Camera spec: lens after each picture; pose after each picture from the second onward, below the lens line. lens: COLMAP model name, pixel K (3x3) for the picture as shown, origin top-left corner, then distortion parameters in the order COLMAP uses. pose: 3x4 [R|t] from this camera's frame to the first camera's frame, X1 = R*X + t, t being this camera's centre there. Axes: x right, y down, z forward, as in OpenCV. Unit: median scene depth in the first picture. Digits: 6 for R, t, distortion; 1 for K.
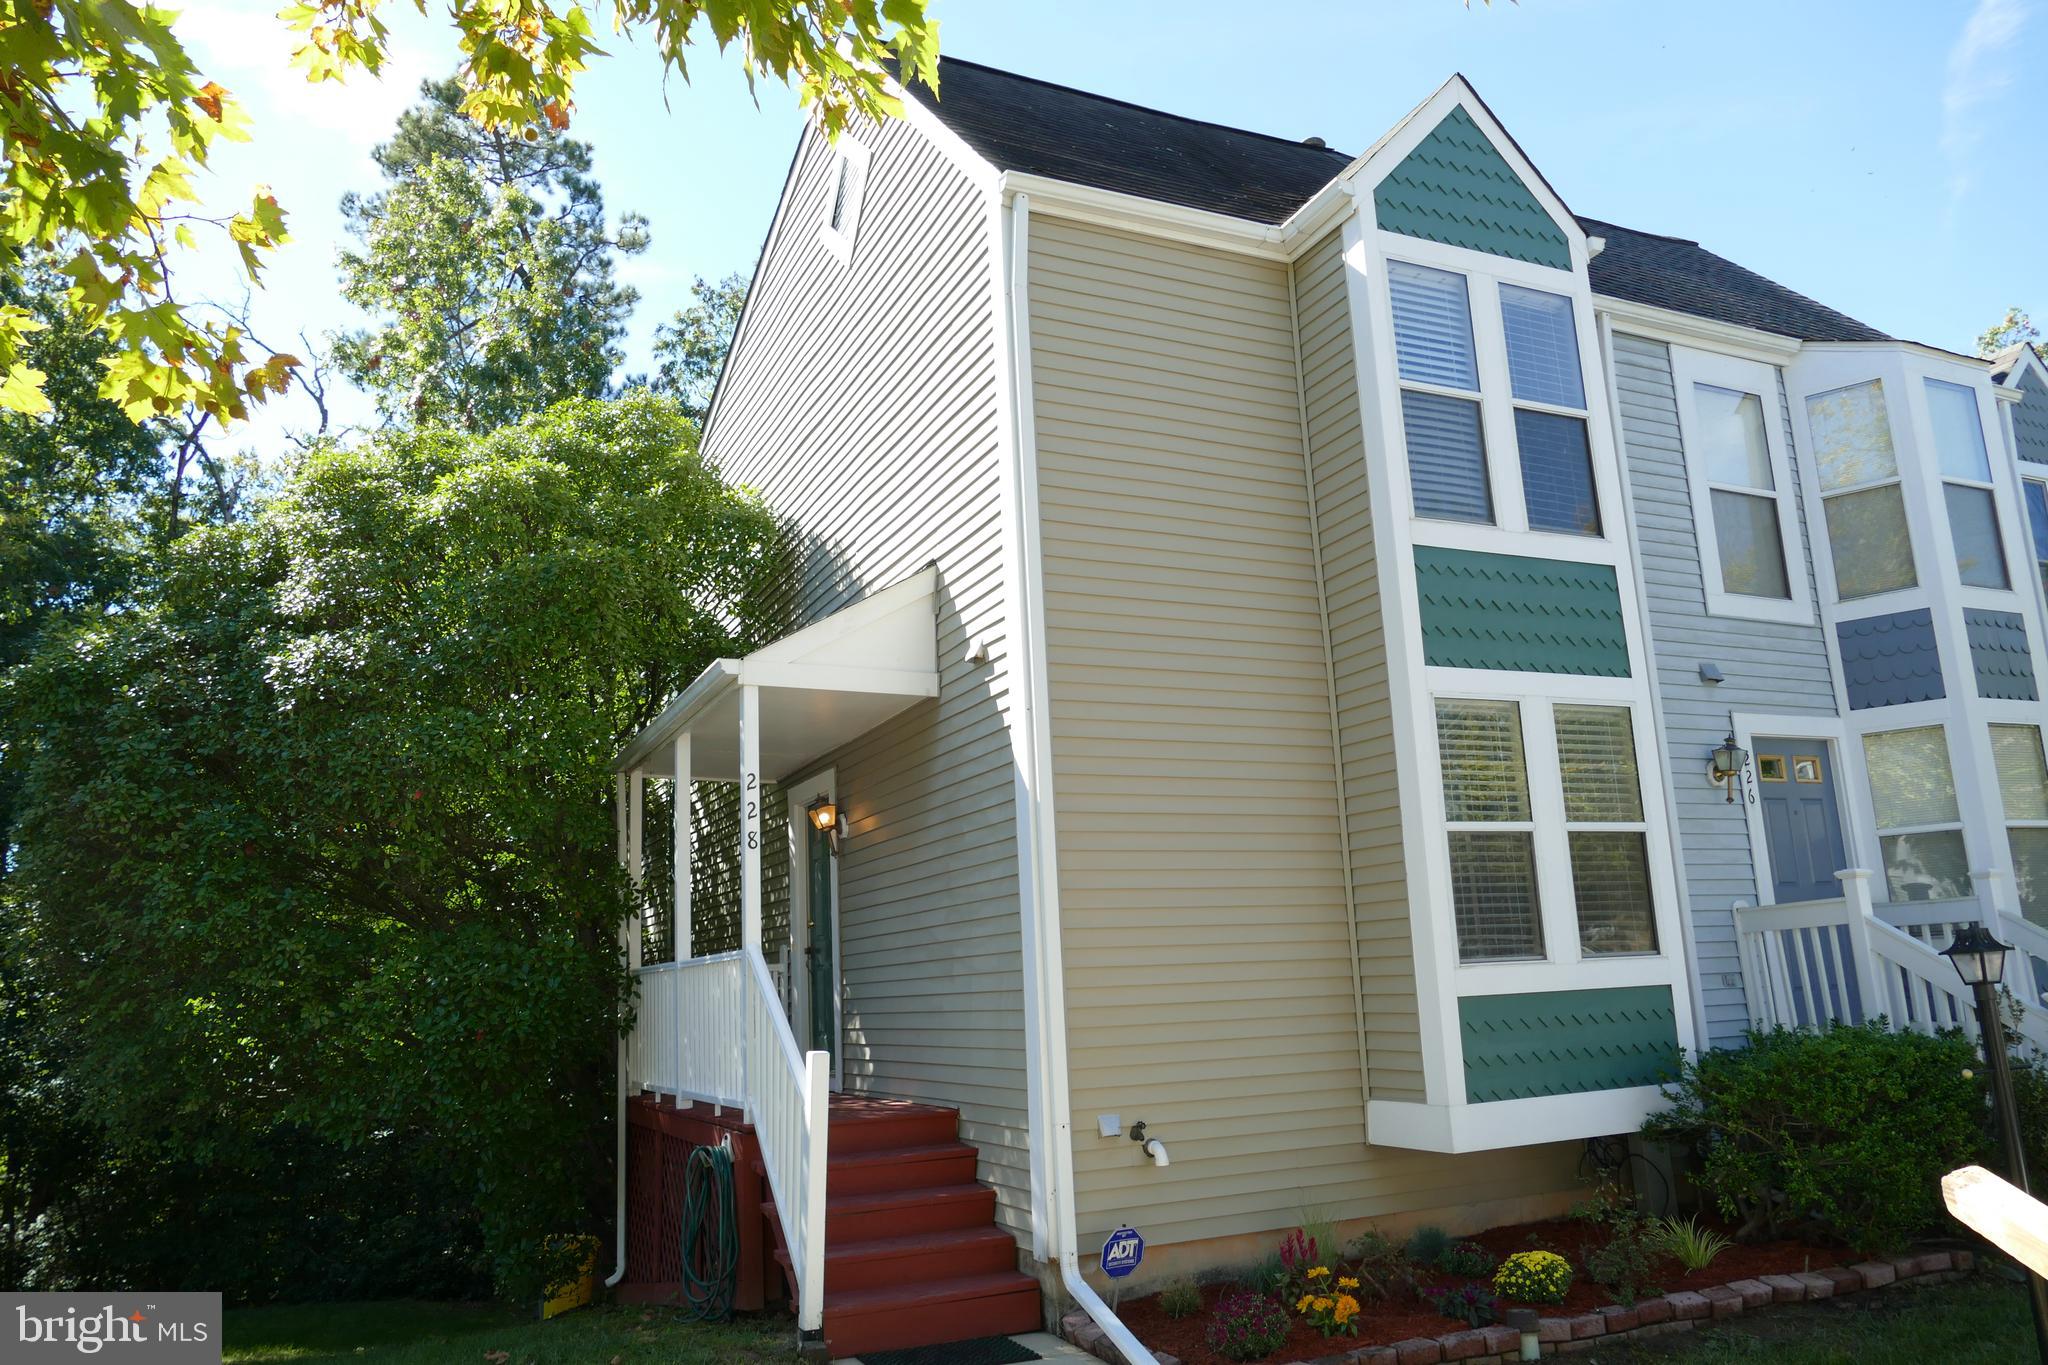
lens RADIAL K [[1464.8, 0, 1028.4], [0, 1464.8, 681.3], [0, 0, 1]] dist [-0.015544, 0.006509]
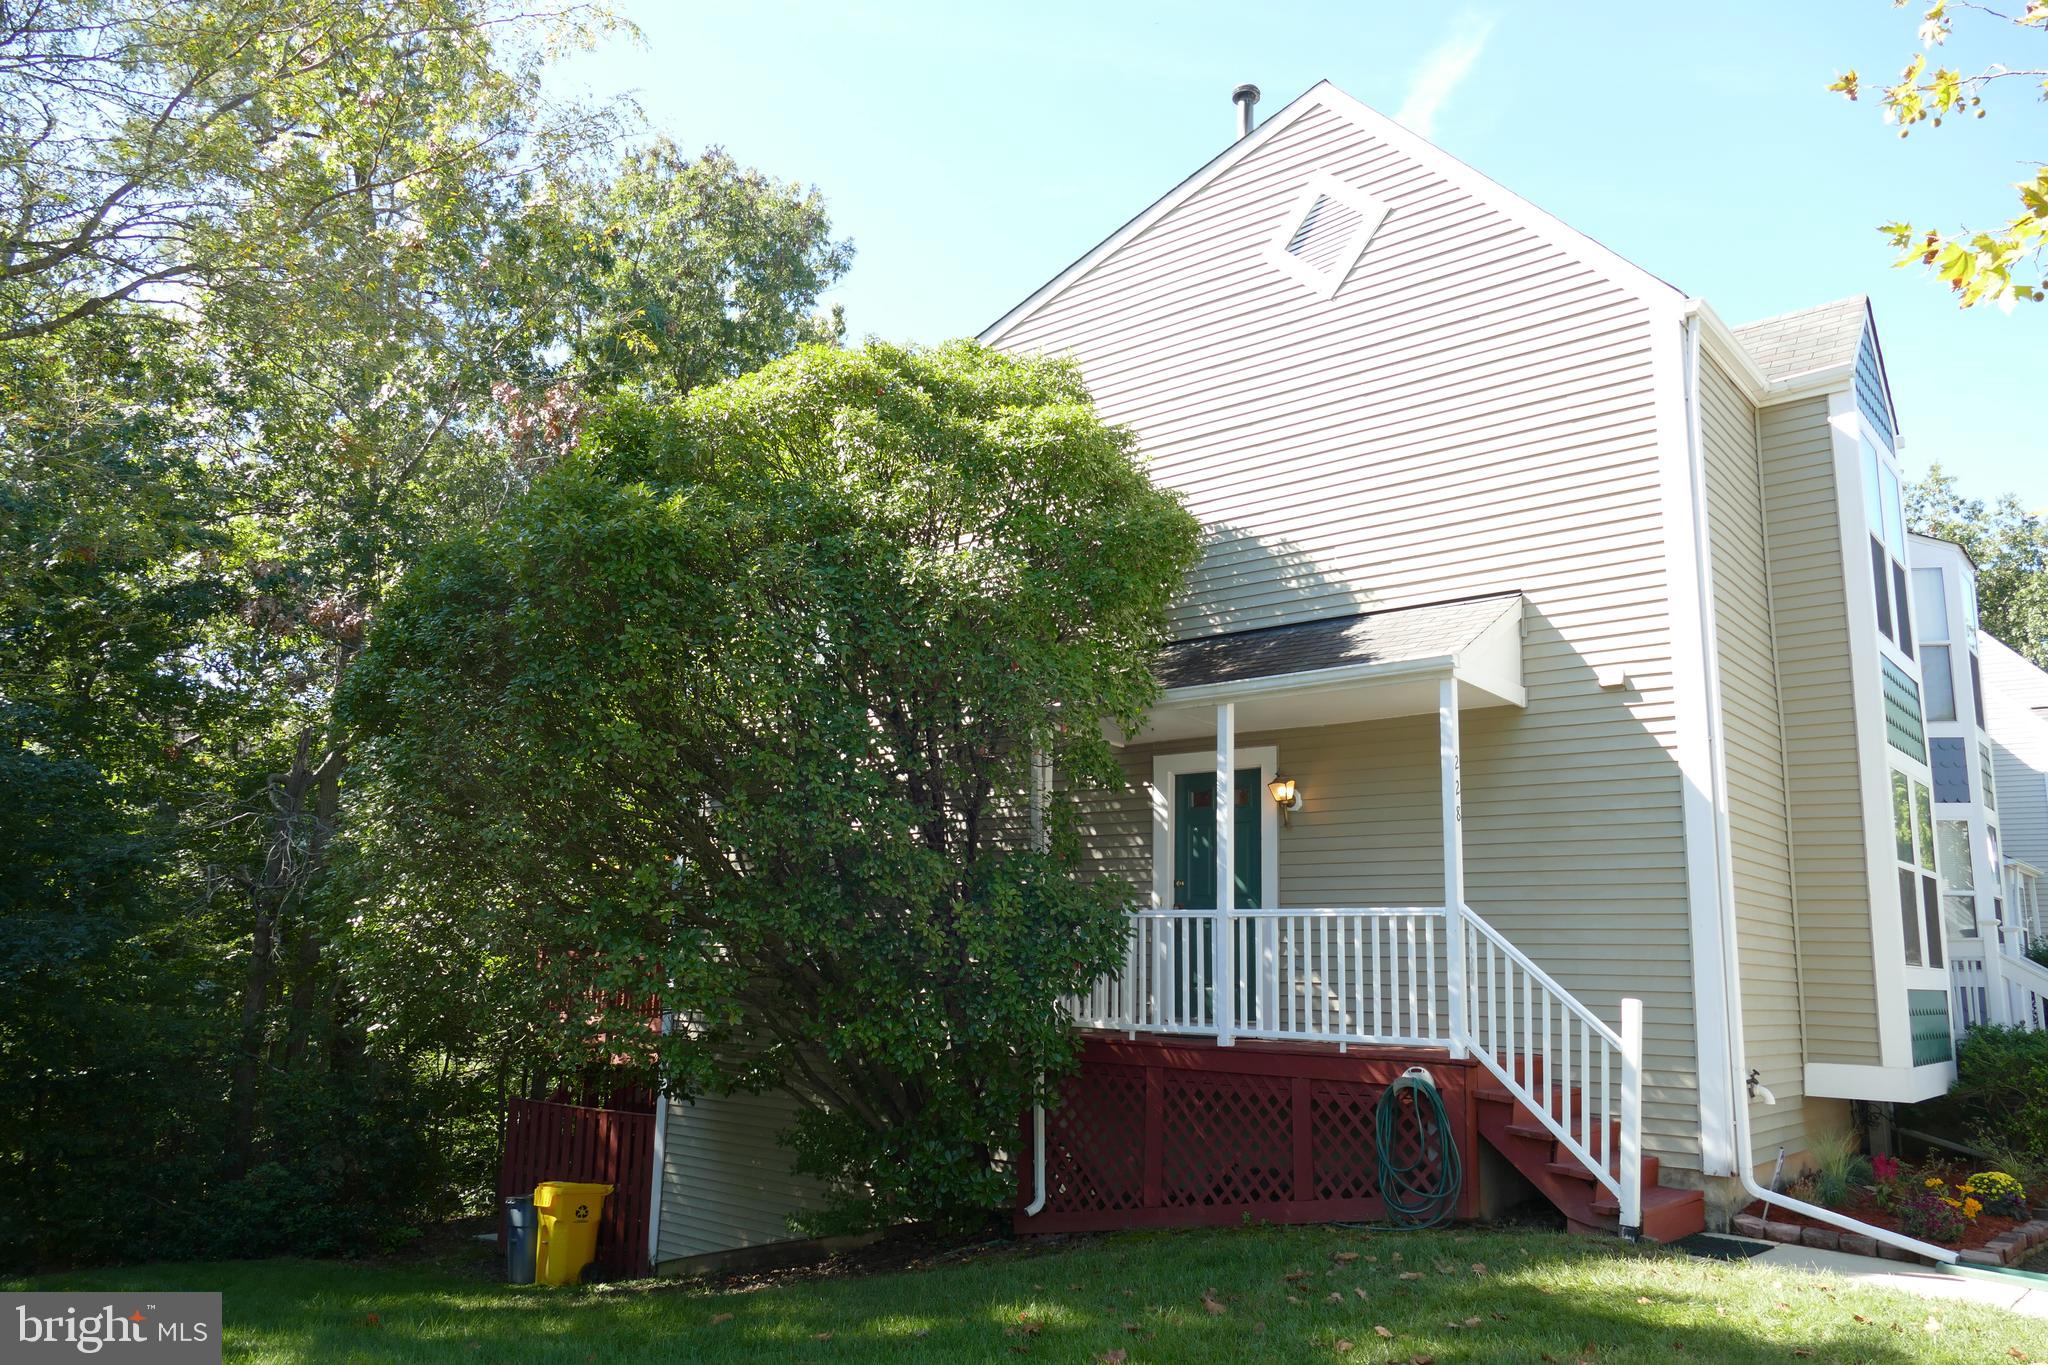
lens RADIAL K [[1464.8, 0, 1029.5], [0, 1464.8, 686.7], [0, 0, 1]] dist [-0.015544, 0.006509]
pose [[0.904417, 0.147441, 0.400364, -0.901076], [-0.151933, 0.988174, -0.020697, 0.079154], [-0.398681, -0.042110, 0.916123, 0.083953]]
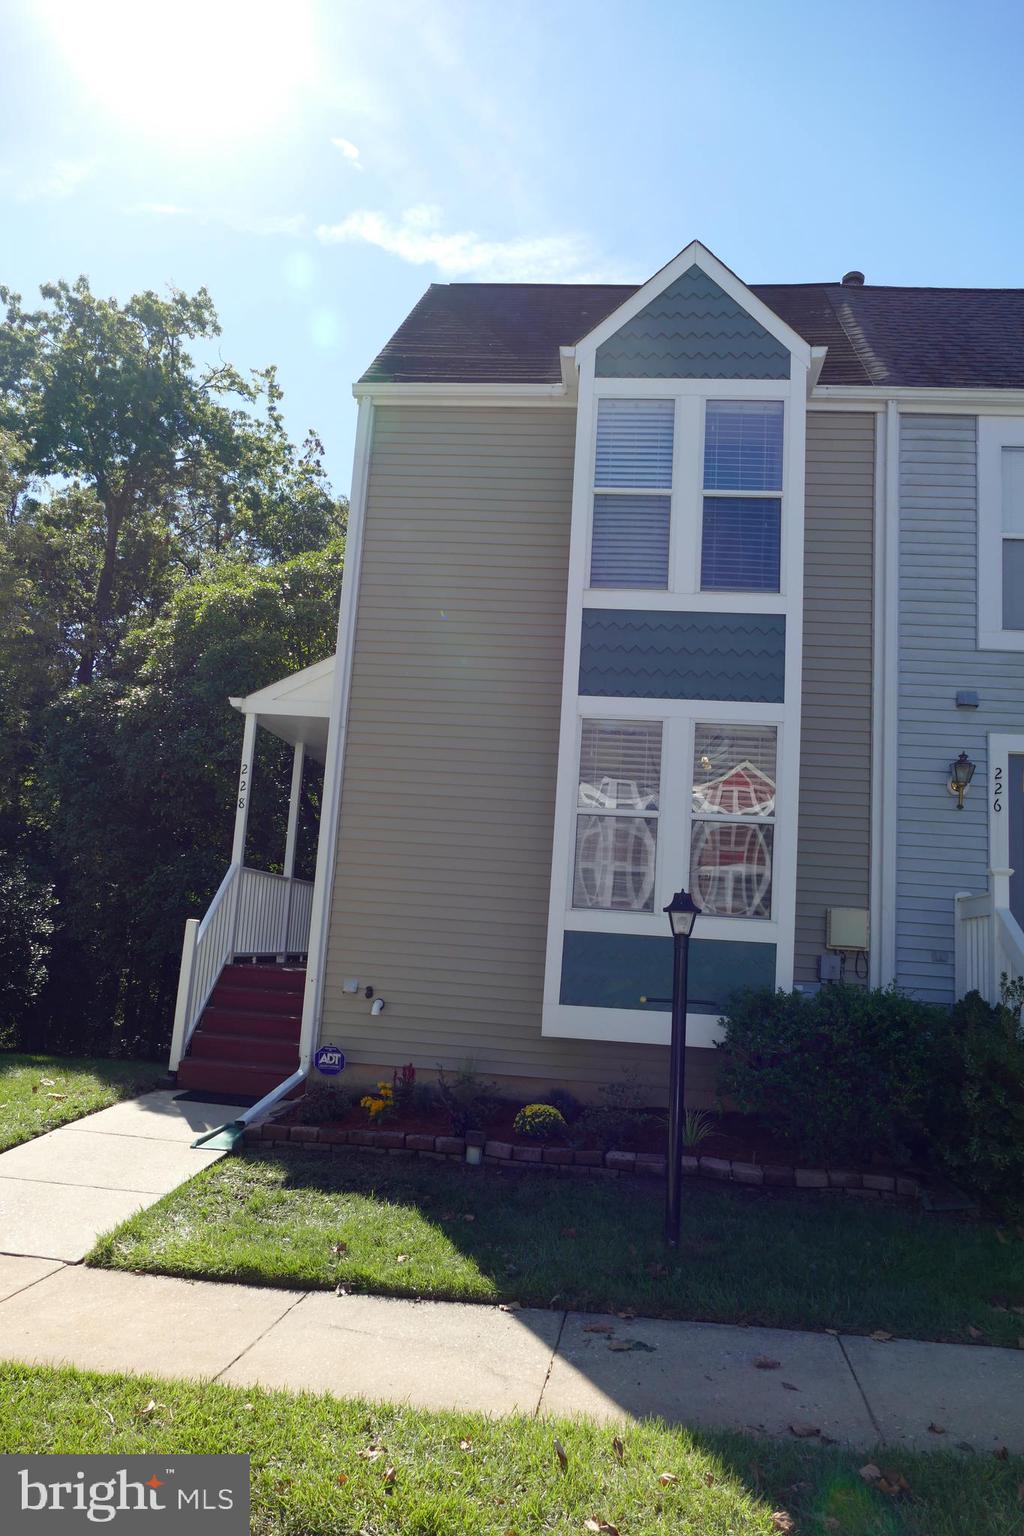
lens RADIAL K [[1098.6, 0, 515.3], [0, 1098.6, 771.1], [0, 0, 1]] dist [-0.015544, 0.006509]
pose [[0.854472, 0.021833, -0.519038, 0.702723], [0.003122, 0.998883, 0.047157, 0.010724], [0.519488, -0.041915, 0.853449, 0.065782]]
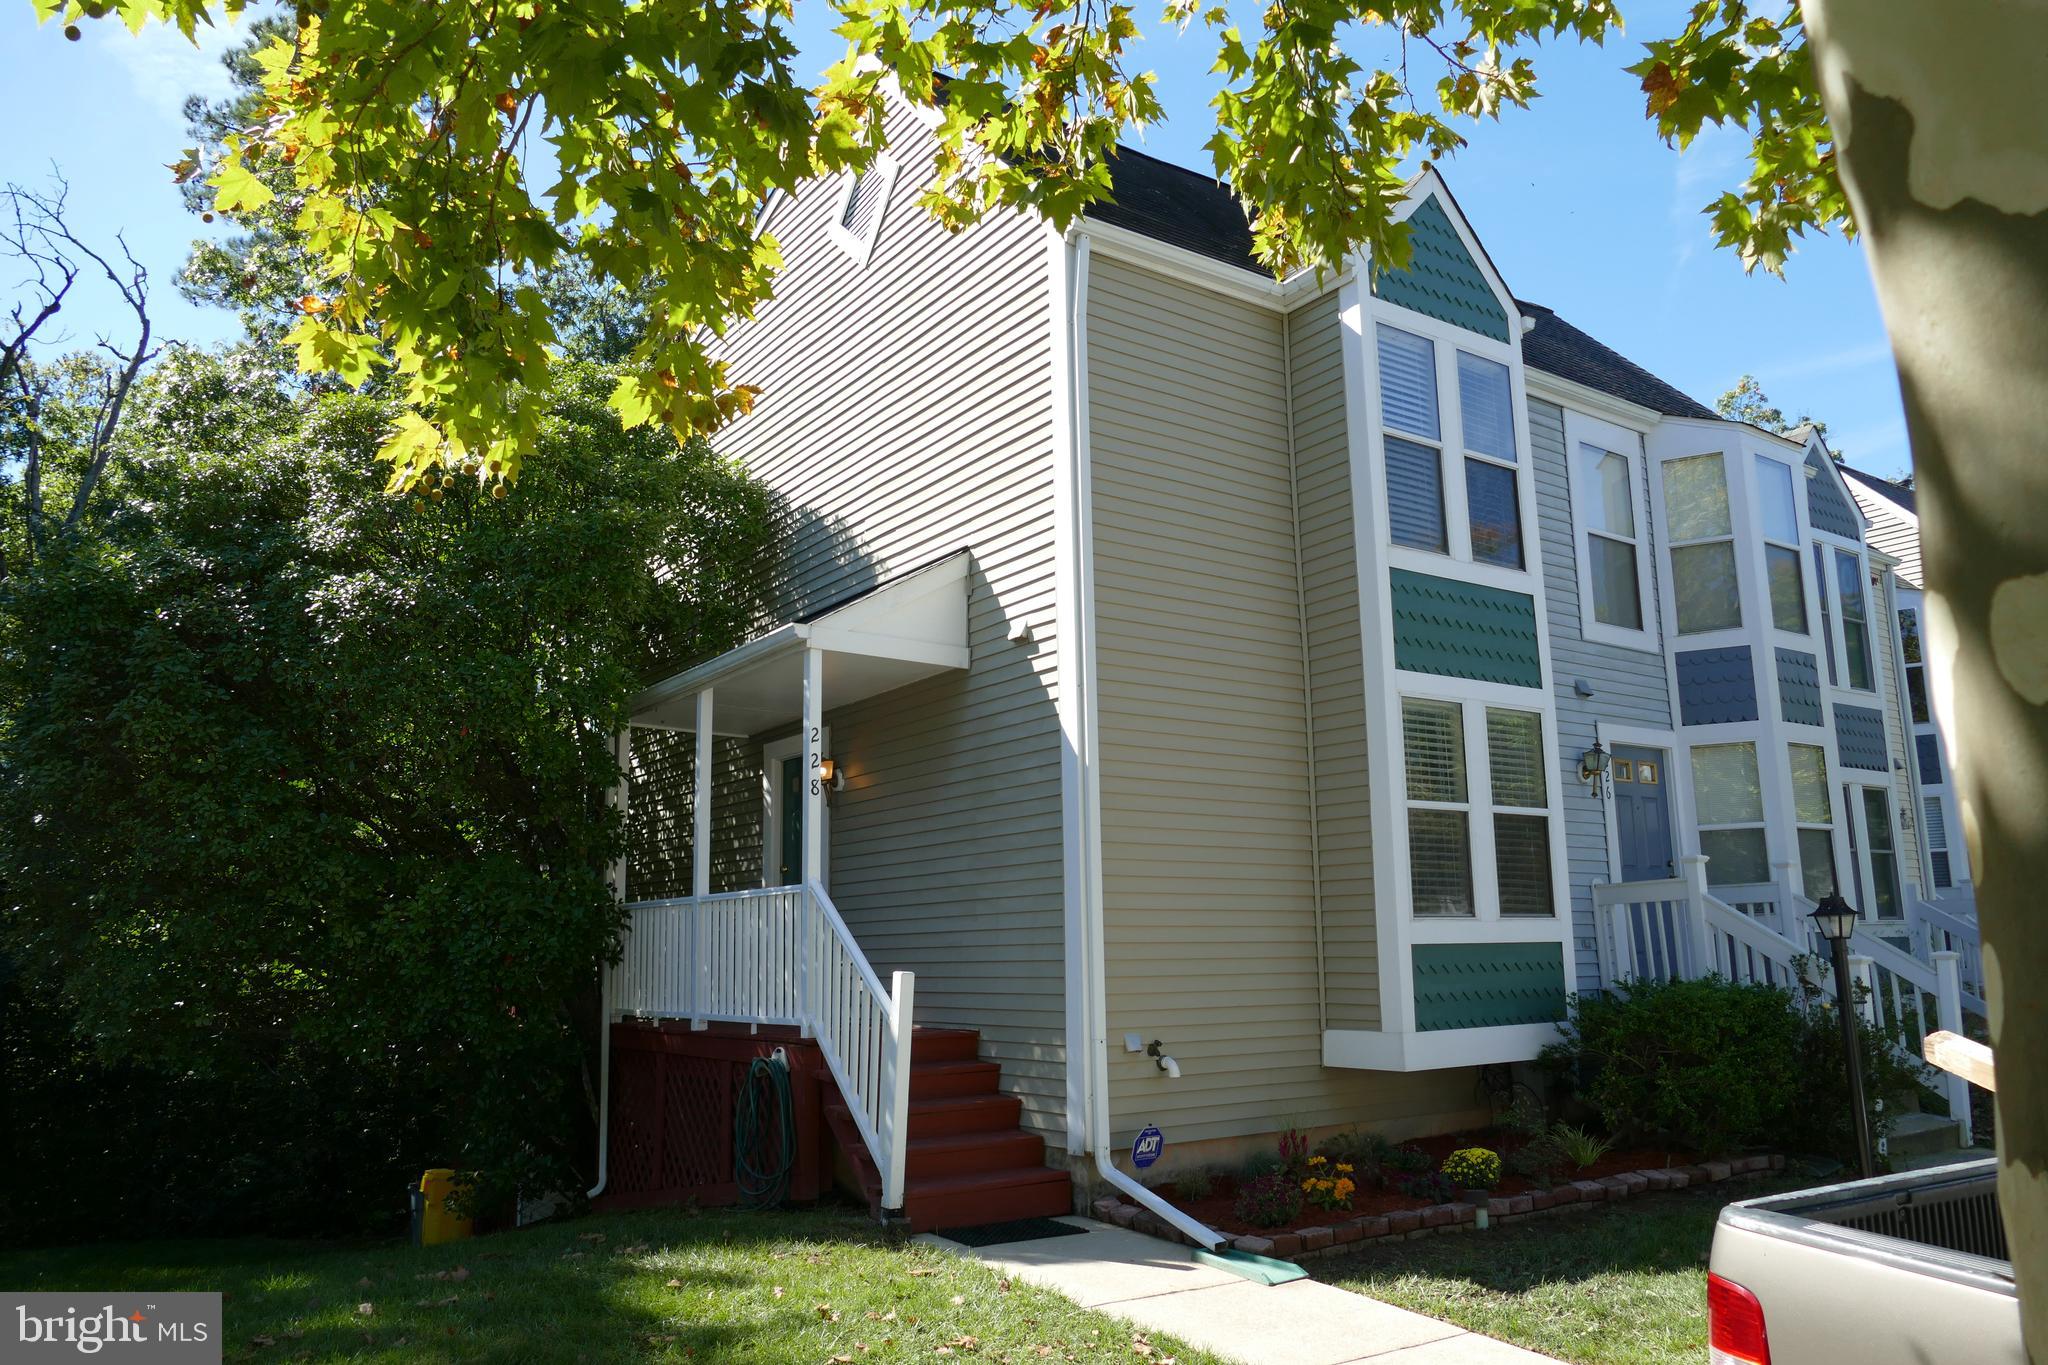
lens RADIAL K [[1464.8, 0, 1030.4], [0, 1464.8, 684.2], [0, 0, 1]] dist [-0.015544, 0.006509]
pose [[0.984312, 0.059869, 0.165969, -0.202584], [-0.063025, 0.997916, 0.013813, 0.003609], [-0.164796, -0.024056, 0.986034, -0.120493]]
